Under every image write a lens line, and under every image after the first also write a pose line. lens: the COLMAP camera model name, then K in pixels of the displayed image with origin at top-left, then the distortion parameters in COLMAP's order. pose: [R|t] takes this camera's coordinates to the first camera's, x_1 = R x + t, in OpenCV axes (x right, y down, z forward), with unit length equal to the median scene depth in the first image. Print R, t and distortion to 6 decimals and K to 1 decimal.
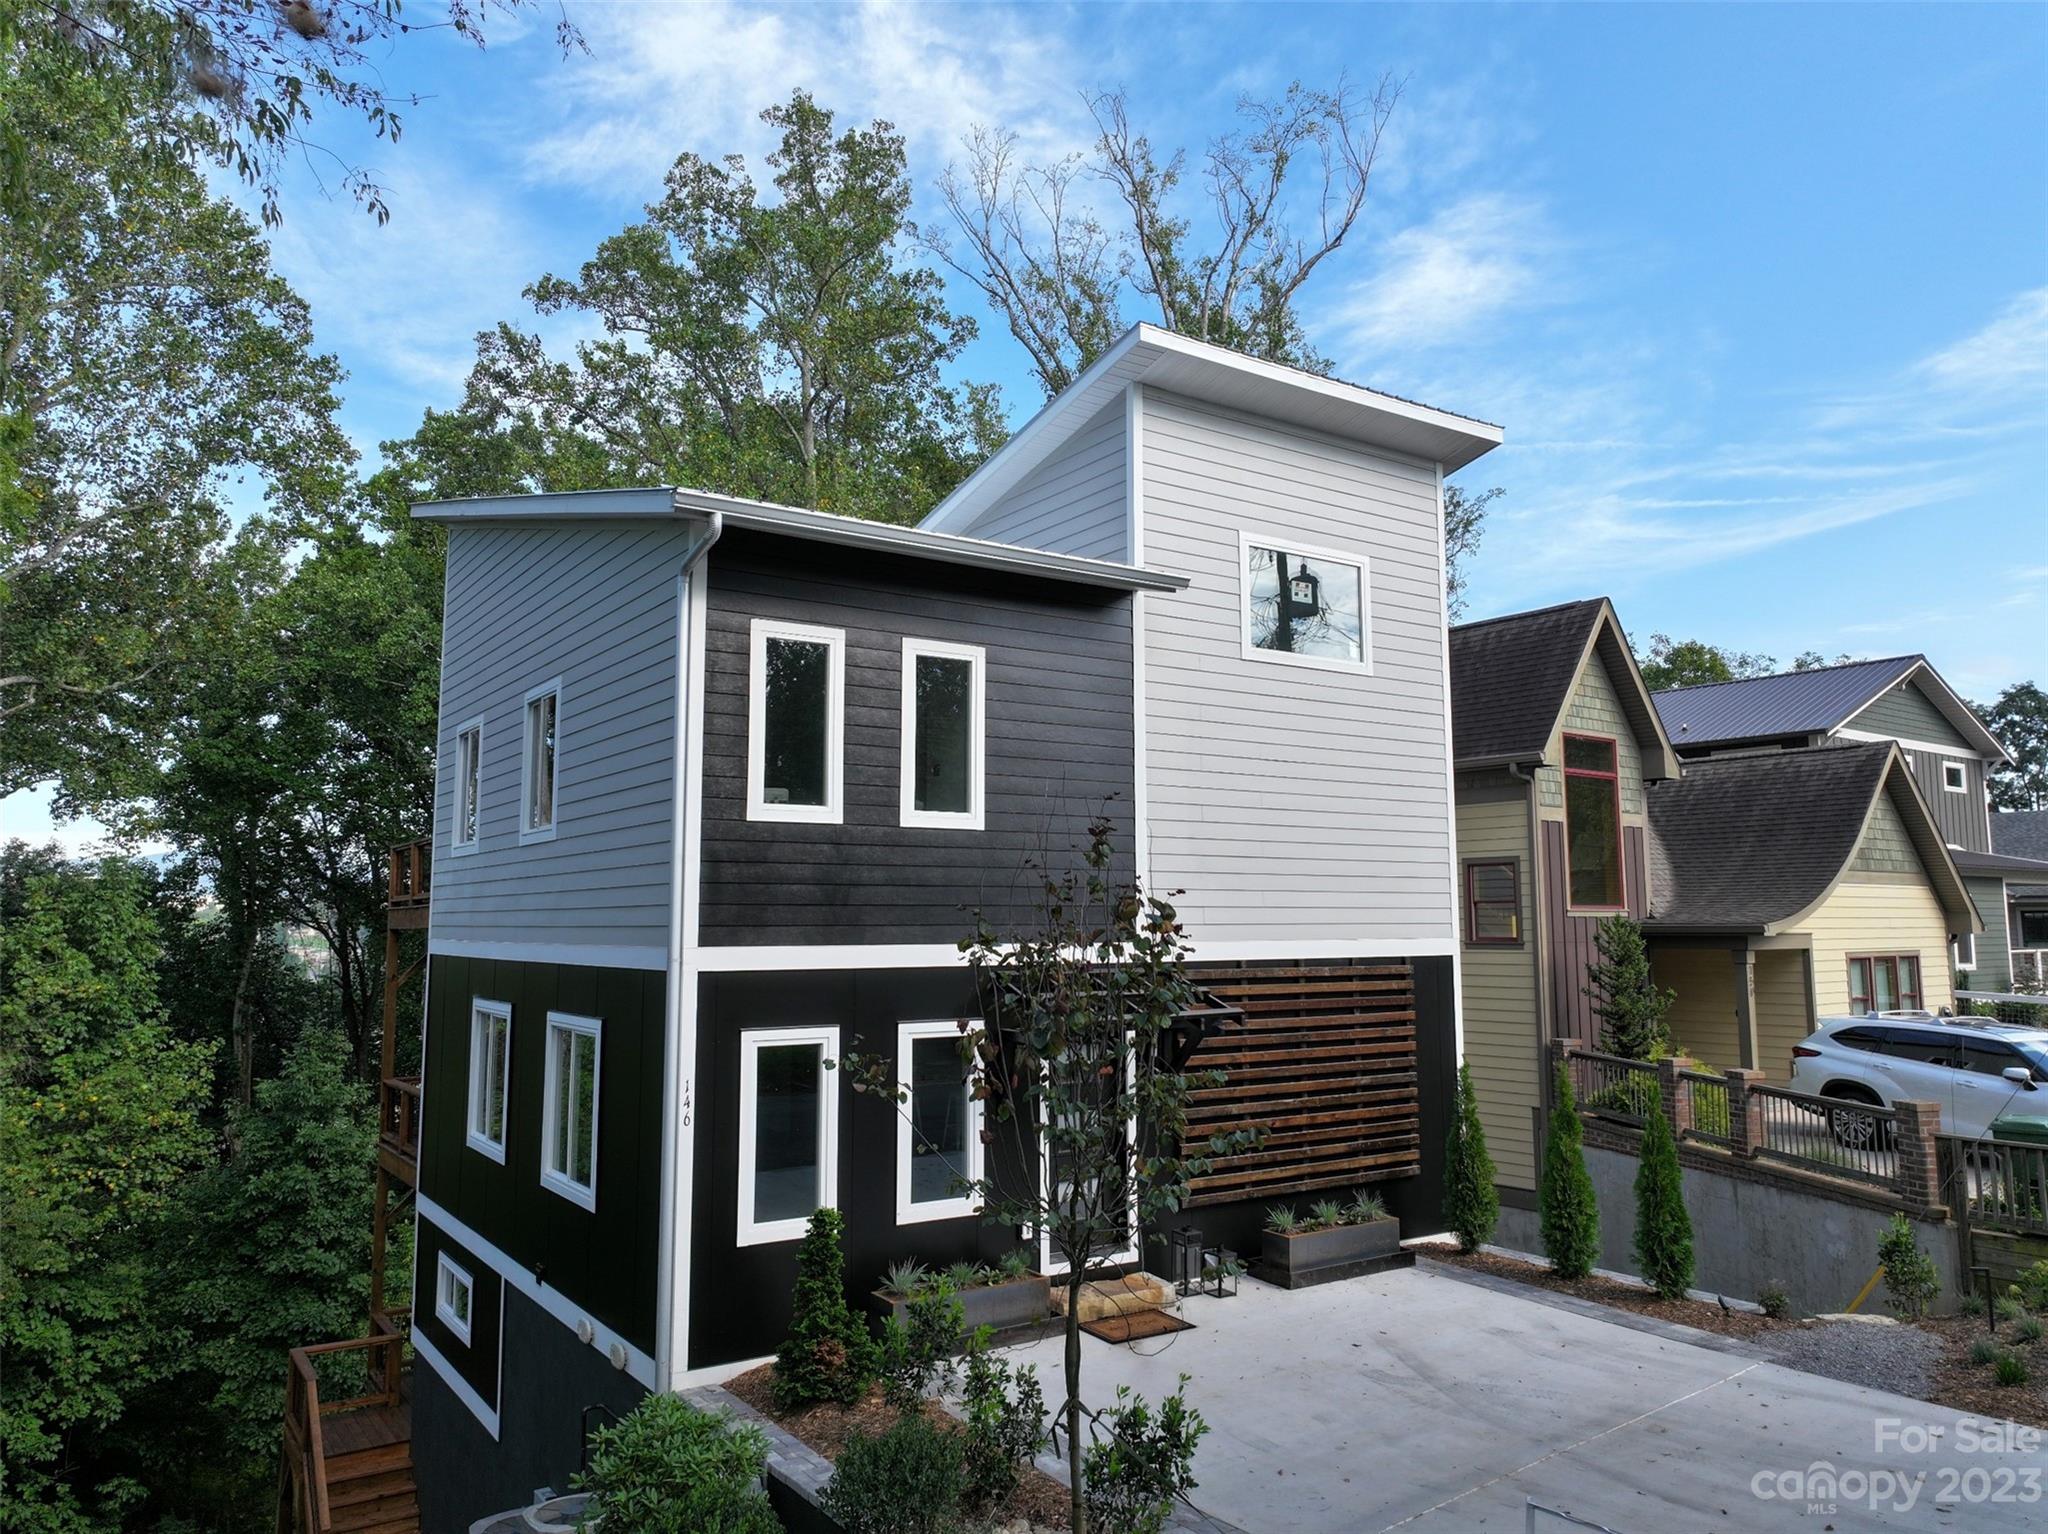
lens RADIAL K [[1435.1, 0, 1024.0], [0, 1435.1, 767.0], [0, 0, 1]] dist [0.040154, -0.051439]
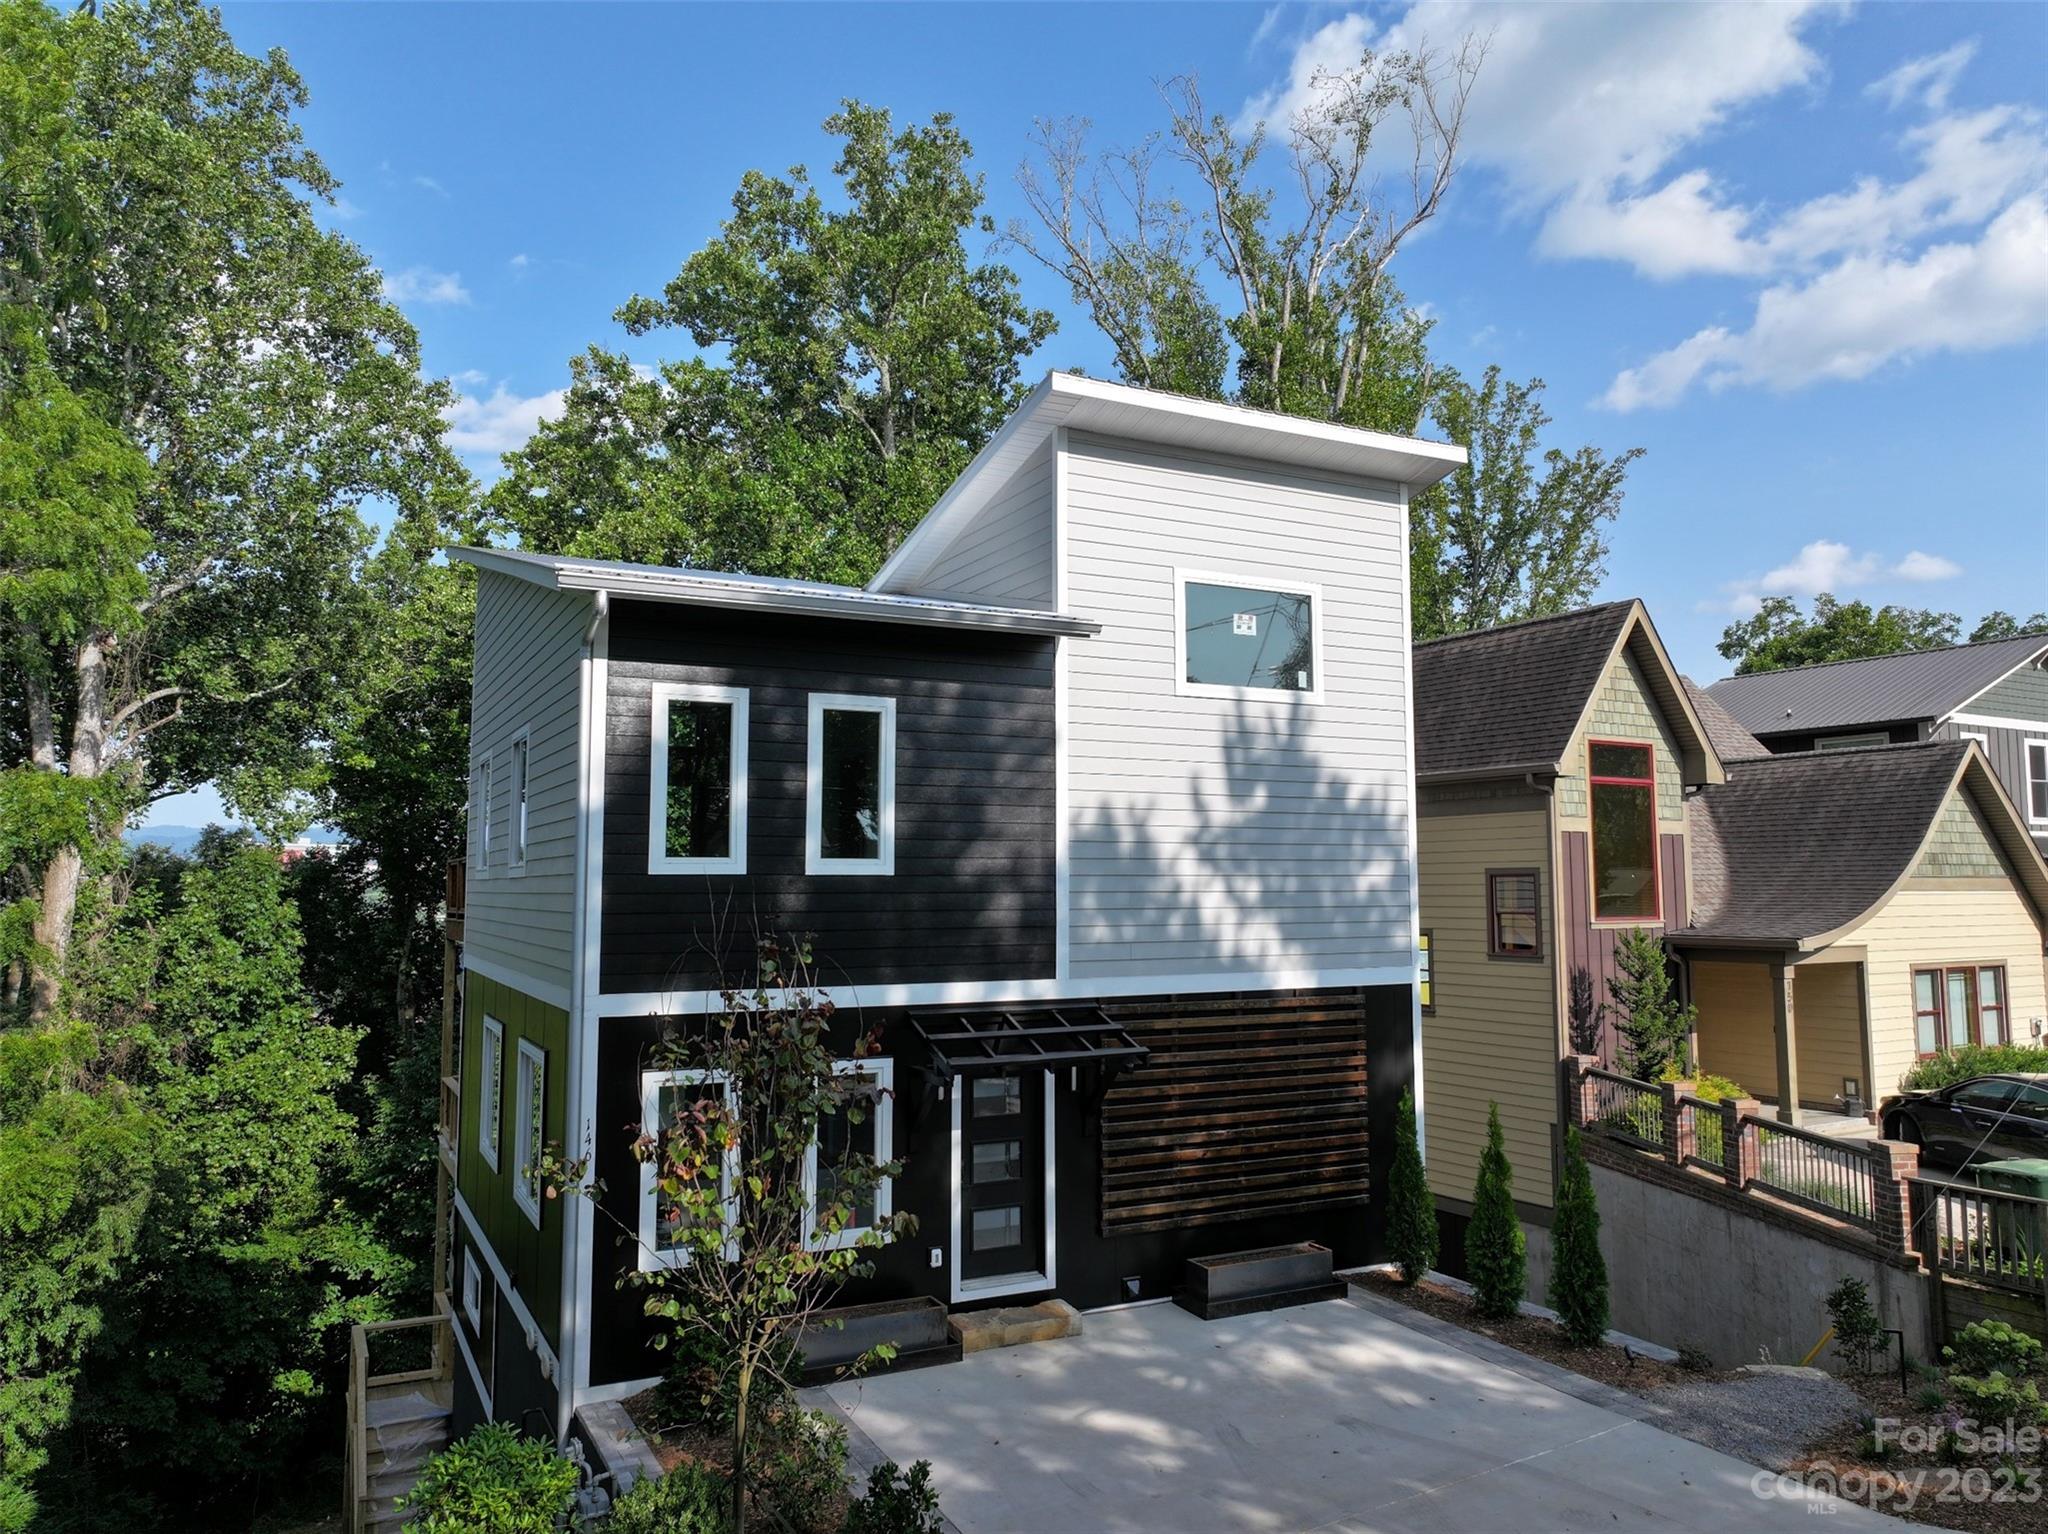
lens RADIAL K [[1435.1, 0, 1024.0], [0, 1435.1, 767.0], [0, 0, 1]] dist [0.040154, -0.051439]
pose [[0.992683, -0.008940, -0.120421, 0.116704], [0.012082, 0.999605, 0.025382, -0.036270], [0.120146, -0.026651, 0.992398, -0.012609]]
